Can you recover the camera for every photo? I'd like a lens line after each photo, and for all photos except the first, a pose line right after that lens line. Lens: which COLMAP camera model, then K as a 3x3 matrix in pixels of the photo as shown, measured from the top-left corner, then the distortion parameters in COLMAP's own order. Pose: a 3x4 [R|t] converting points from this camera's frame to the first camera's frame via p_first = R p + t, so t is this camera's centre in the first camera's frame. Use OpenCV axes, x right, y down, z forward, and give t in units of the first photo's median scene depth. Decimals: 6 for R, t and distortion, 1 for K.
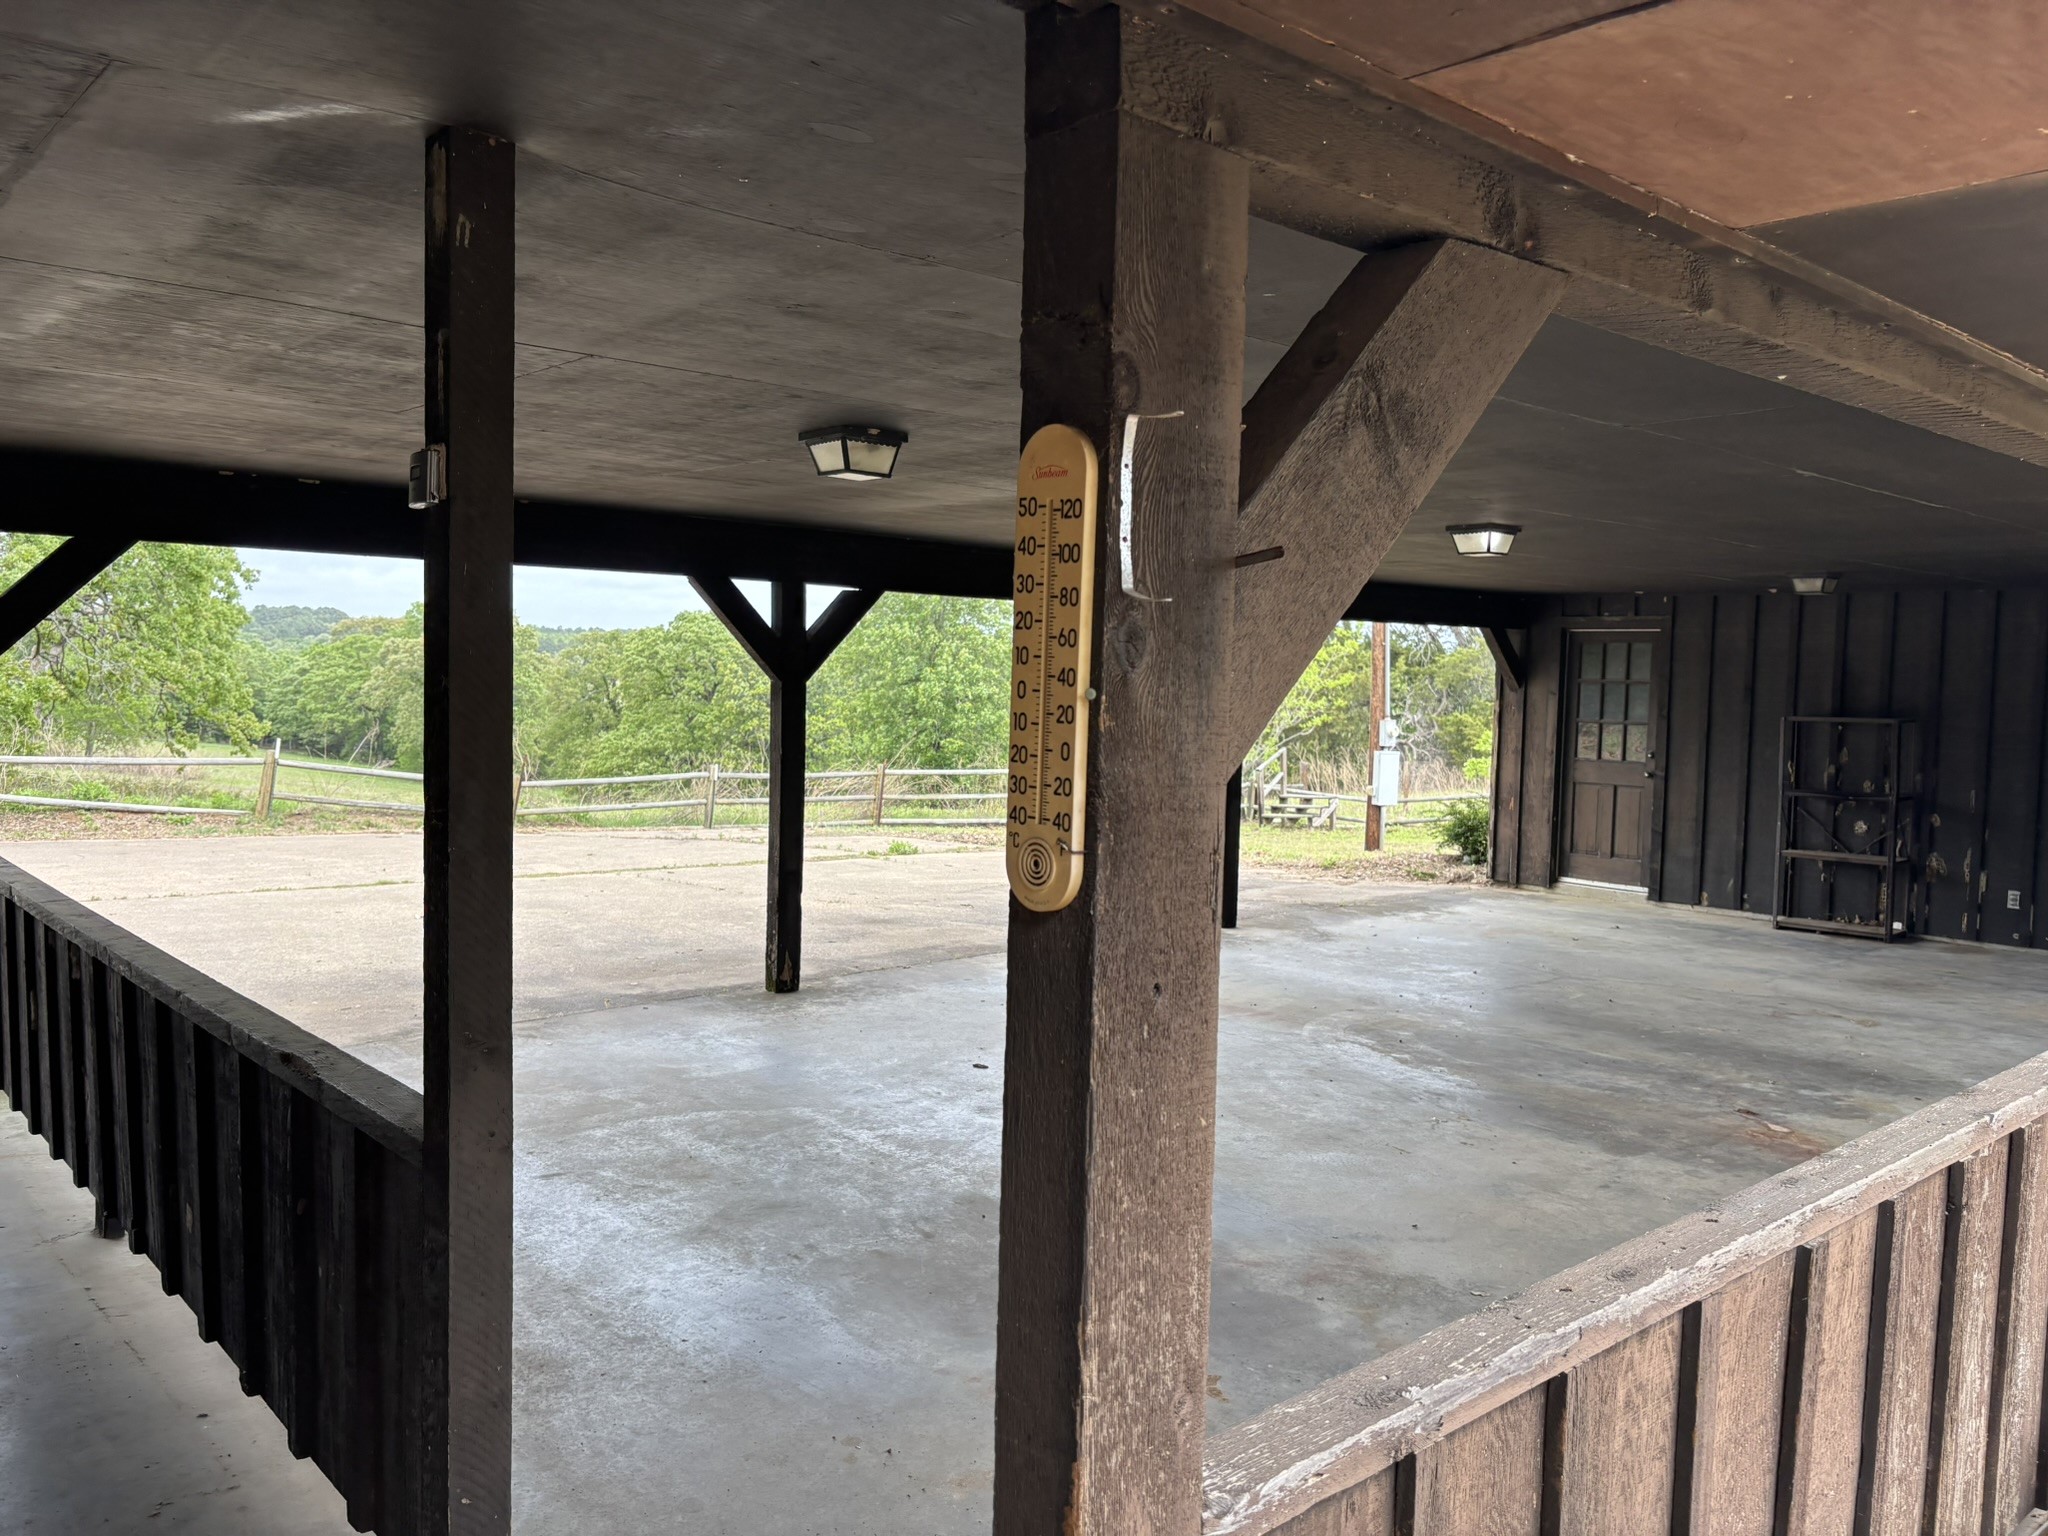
lens RADIAL K [[1555.8, 0, 1009.6], [0, 1555.8, 771.1], [0, 0, 1]] dist [0.040989, -0.042718]
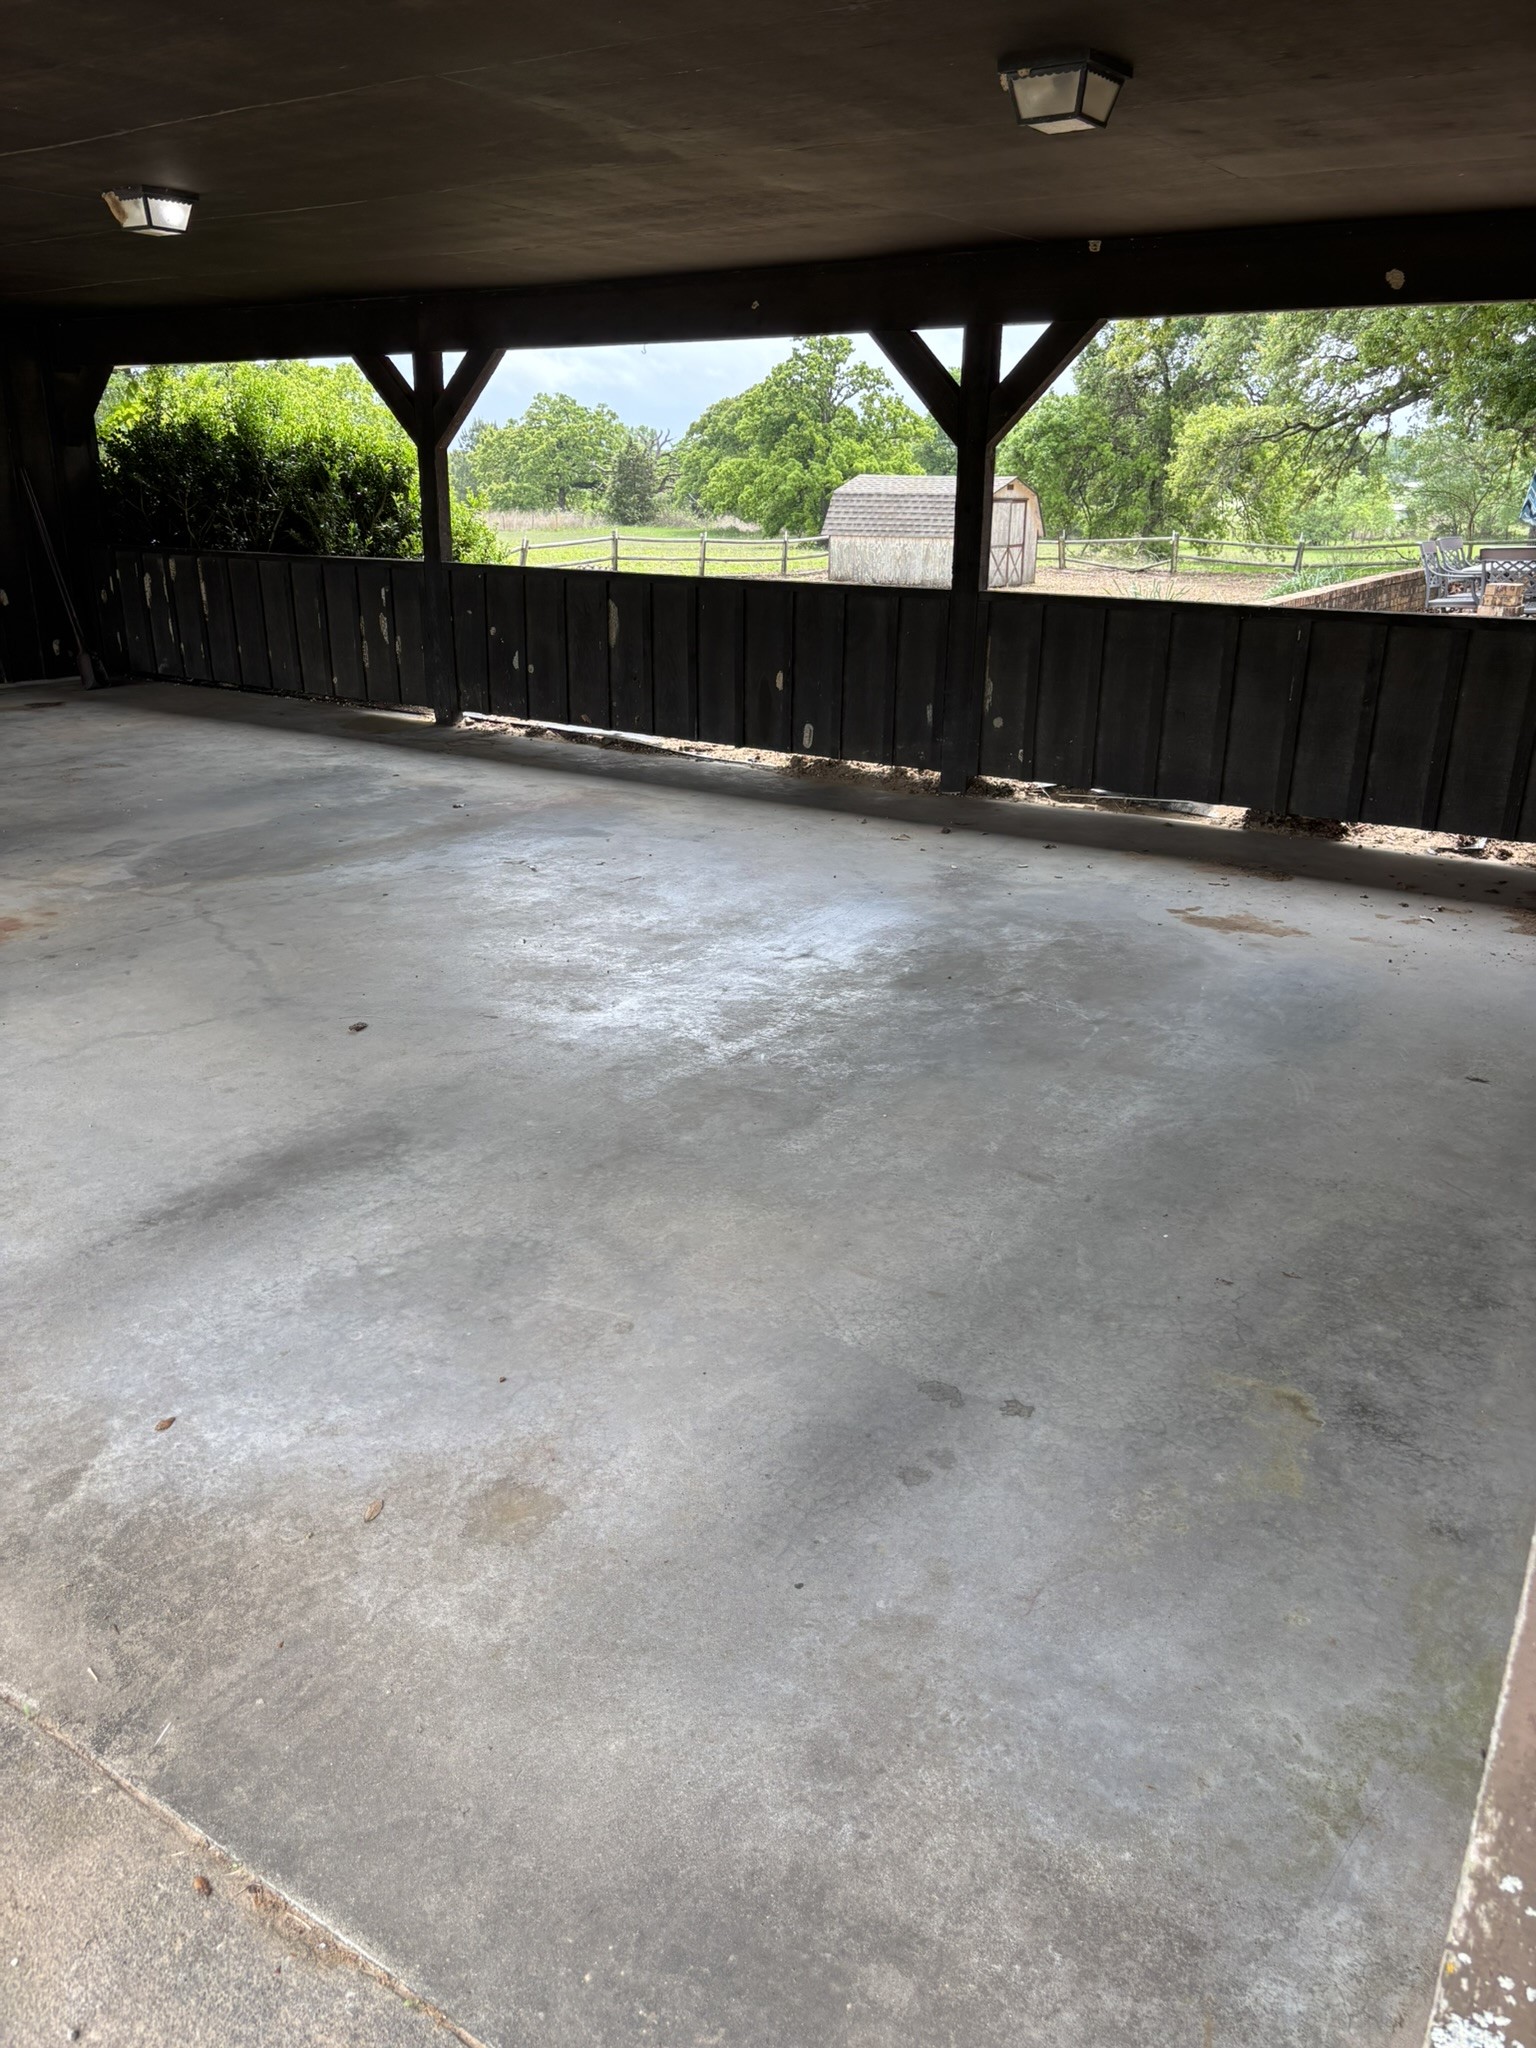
lens RADIAL K [[1555.8, 0, 752.6], [0, 1555.8, 1010.2], [0, 0, 1]] dist [0.040989, -0.042718]
pose [[-0.212907, -0.357655, 0.909260, -0.980046], [0.052043, 0.925124, 0.376081, -0.102565], [-0.975685, 0.127391, -0.178352, 1.349921]]
